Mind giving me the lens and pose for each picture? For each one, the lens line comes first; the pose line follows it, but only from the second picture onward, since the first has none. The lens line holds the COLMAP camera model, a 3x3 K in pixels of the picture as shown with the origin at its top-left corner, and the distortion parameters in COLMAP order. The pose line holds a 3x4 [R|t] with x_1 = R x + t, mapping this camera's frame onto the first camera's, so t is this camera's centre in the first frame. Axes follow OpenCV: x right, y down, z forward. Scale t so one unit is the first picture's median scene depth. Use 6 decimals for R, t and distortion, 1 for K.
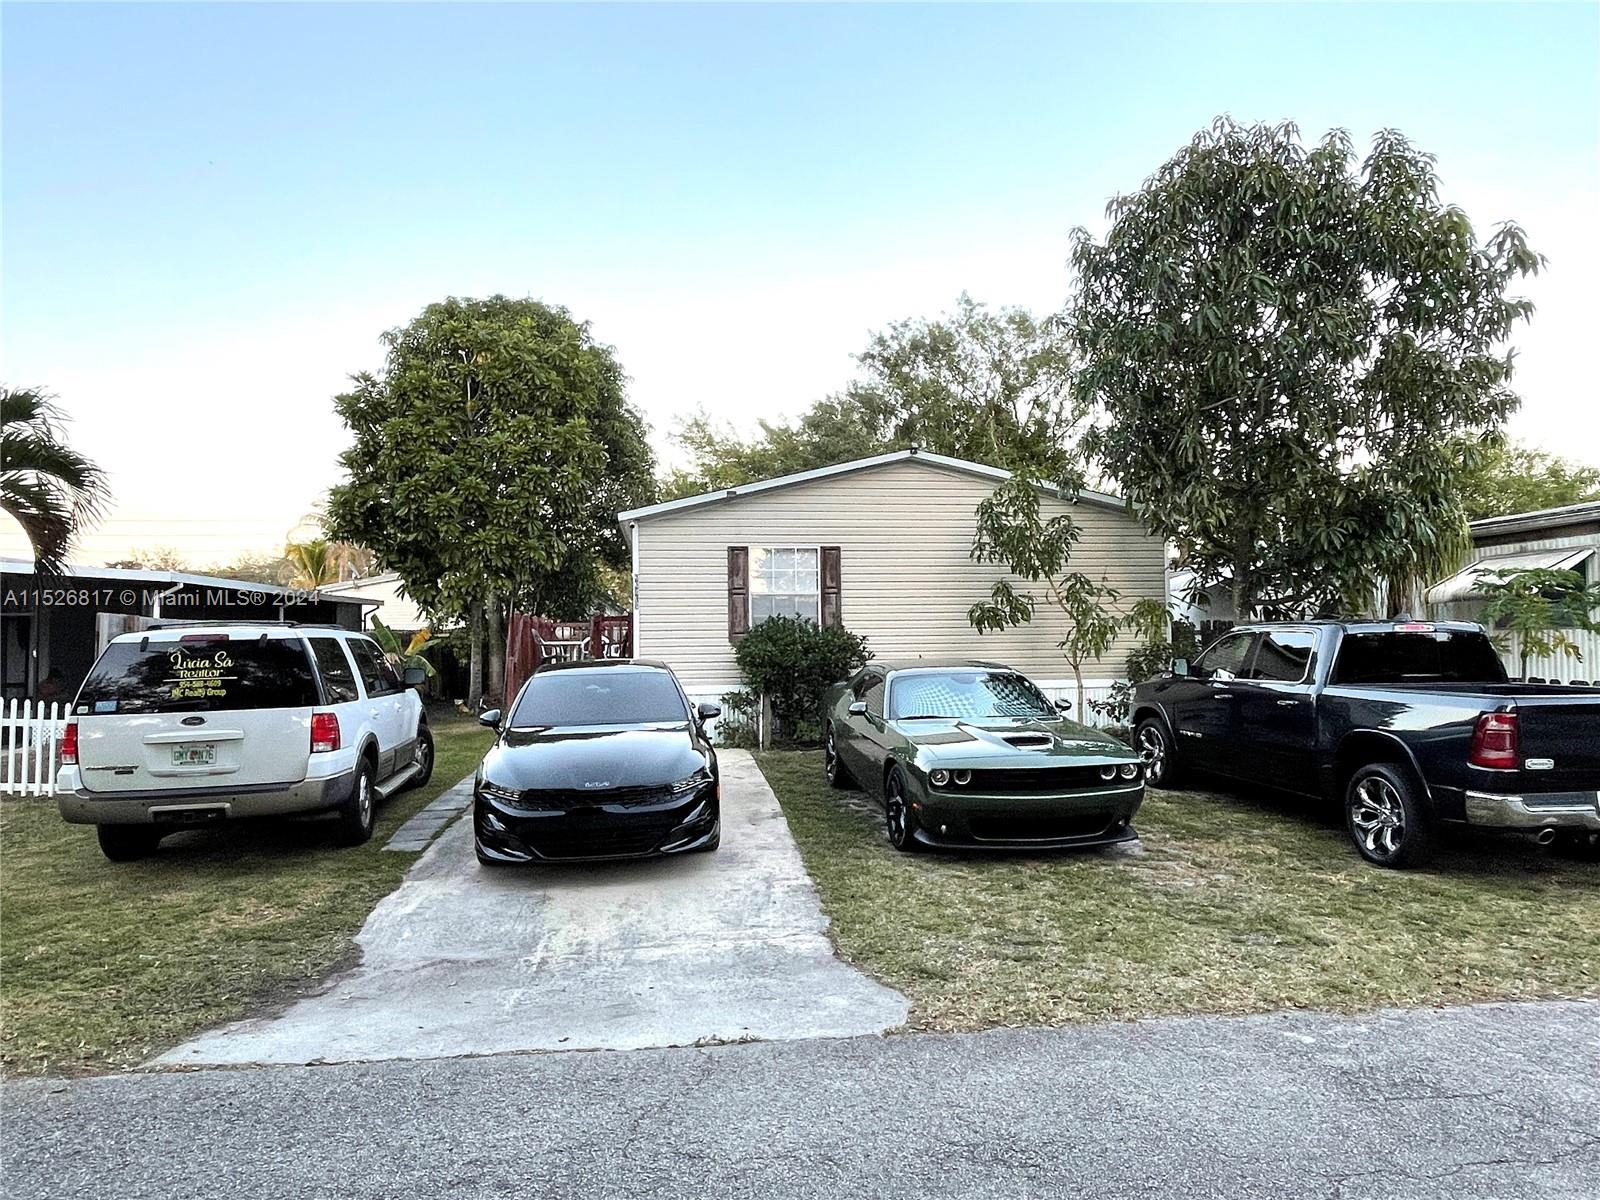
lens RADIAL K [[1022.6, 0, 798.9], [0, 1022.6, 599.3], [0, 0, 1]] dist [0.000304, 0.000013]
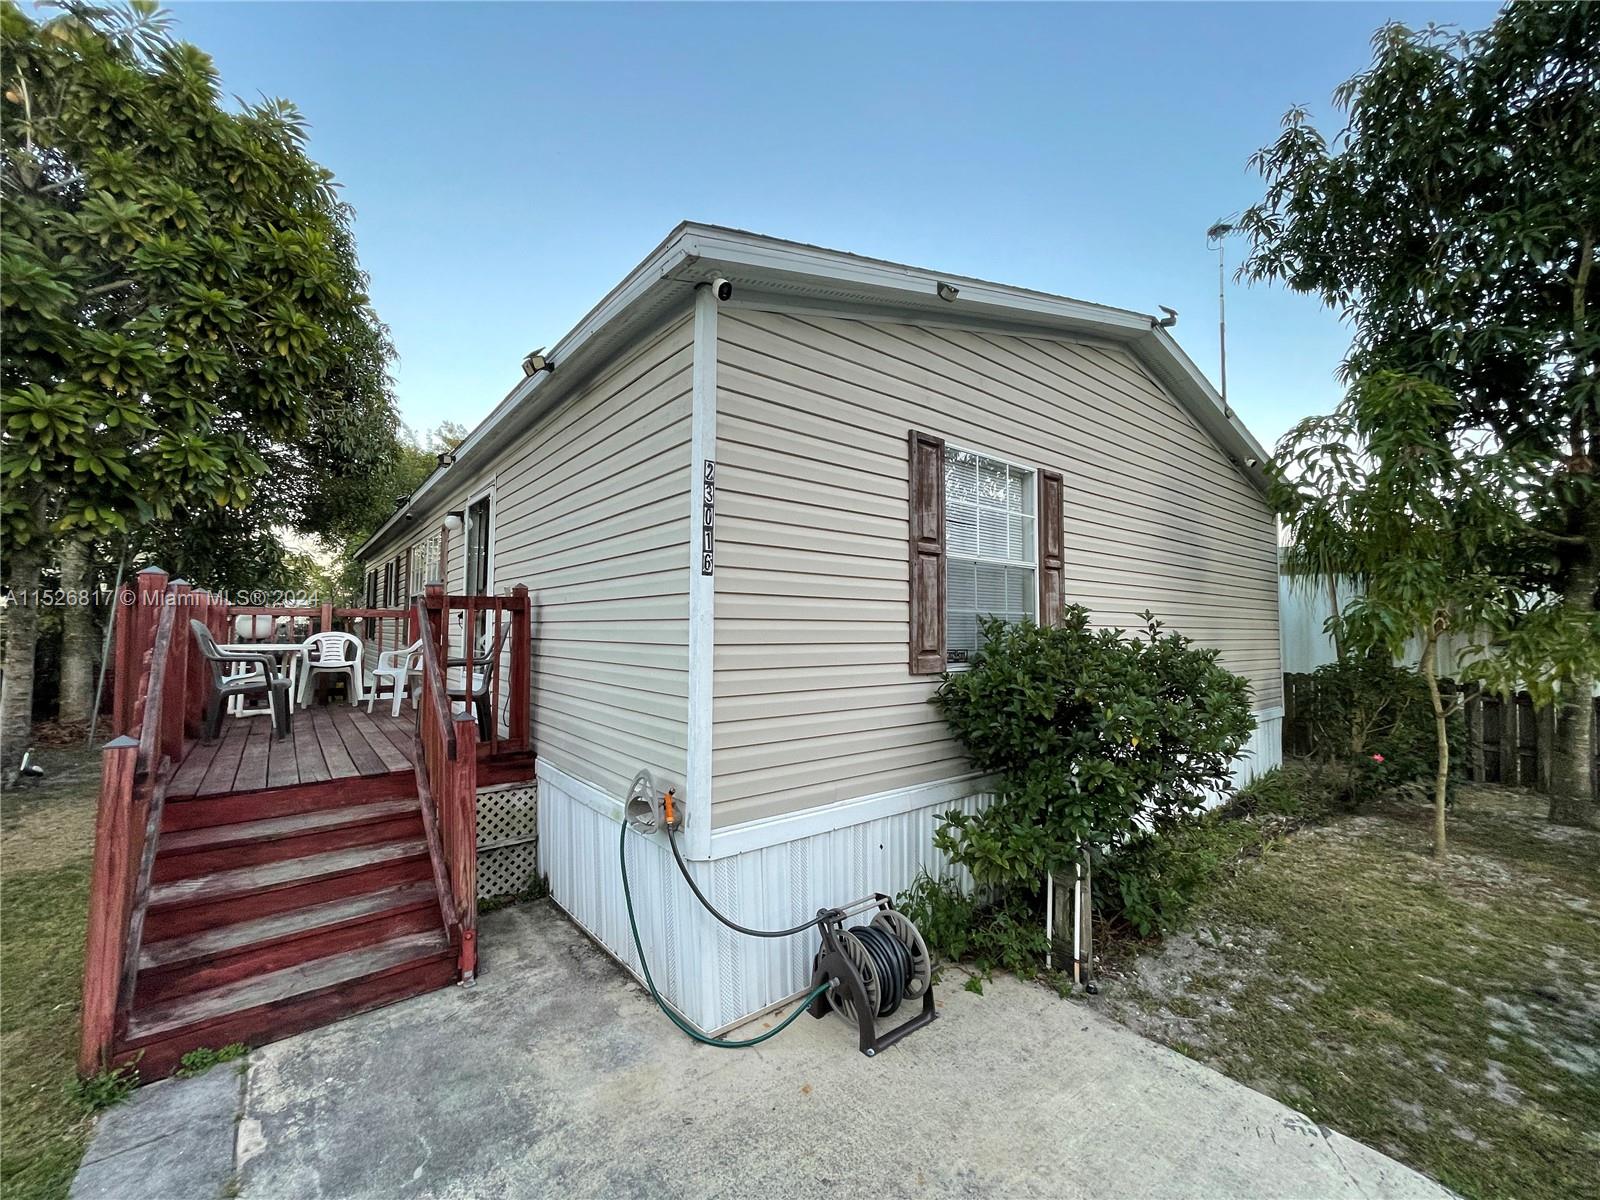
lens RADIAL K [[642.8, 0, 801.3], [0, 642.8, 600.5], [0, 0, 1]] dist [-0.000562, -0.000063]
pose [[0.854453, 0.040912, 0.517916, -0.229035], [-0.039694, 0.999122, -0.013438, 0.018427], [-0.518011, -0.009076, 0.855326, 0.799850]]
